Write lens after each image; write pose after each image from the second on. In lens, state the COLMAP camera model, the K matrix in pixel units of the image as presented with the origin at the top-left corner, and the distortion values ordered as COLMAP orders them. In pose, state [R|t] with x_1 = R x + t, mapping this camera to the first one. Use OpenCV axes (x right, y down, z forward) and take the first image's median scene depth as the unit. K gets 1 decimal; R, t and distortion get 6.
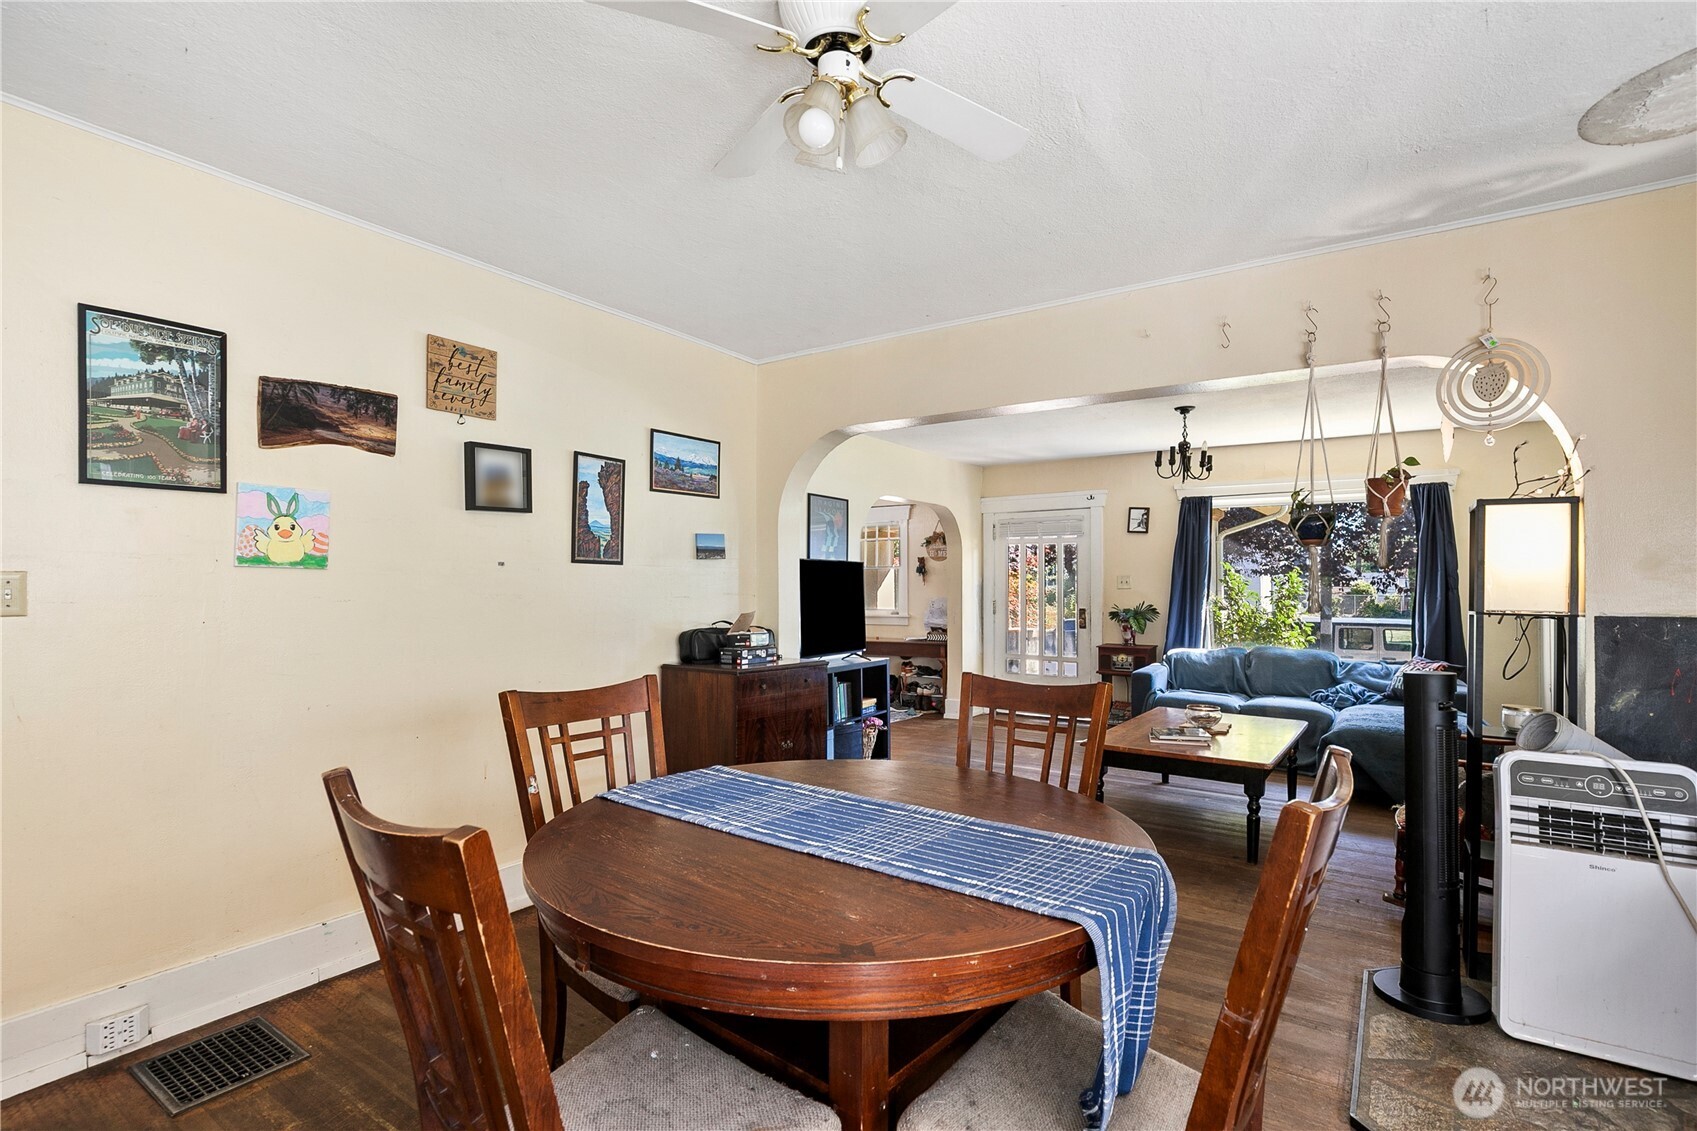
lens RADIAL K [[816.8, 0, 840.6], [0, 816.8, 578.9], [0, 0, 1]] dist [-0.004818, -0.000318]
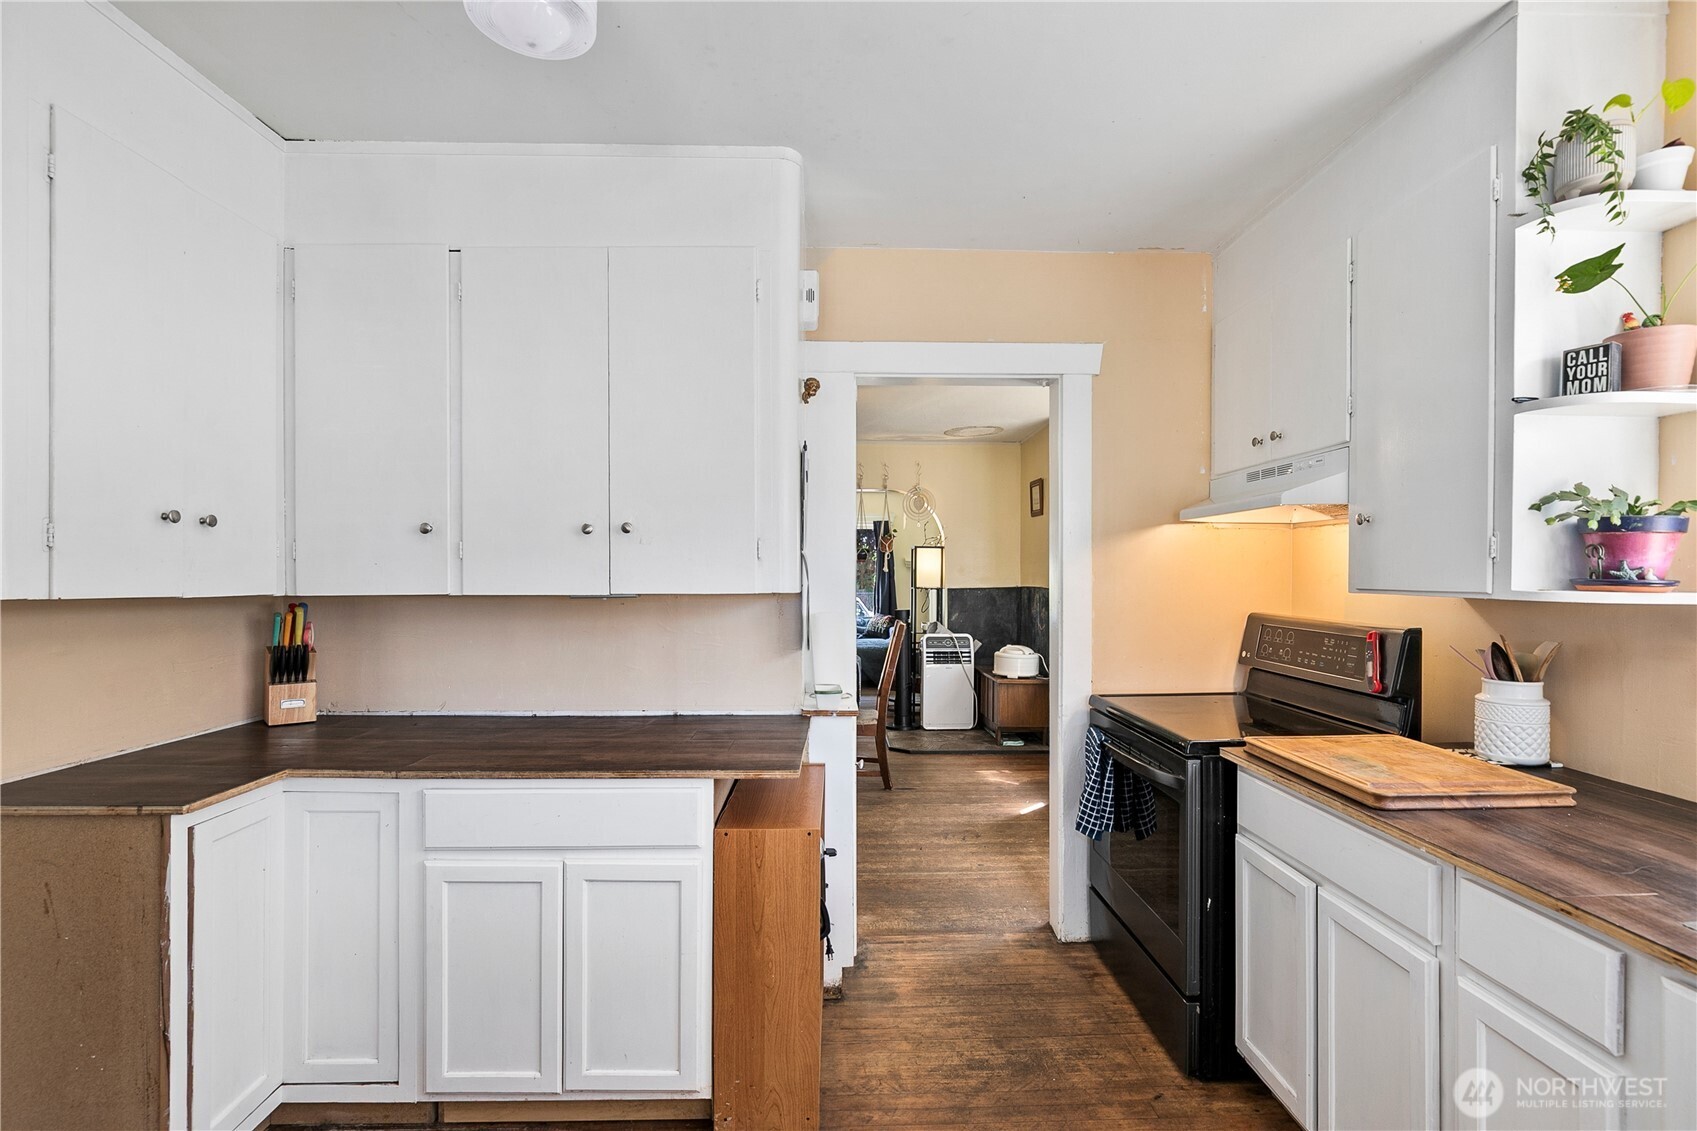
lens RADIAL K [[790.7, 0, 847.8], [0, 790.7, 567.0], [0, 0, 1]] dist [0.001432, 0.000097]
pose [[0.813921, -0.000645, 0.580975, -1.033503], [-0.000129, 0.999999, 0.001290, -0.034709], [-0.580976, -0.001125, 0.813920, -1.126781]]
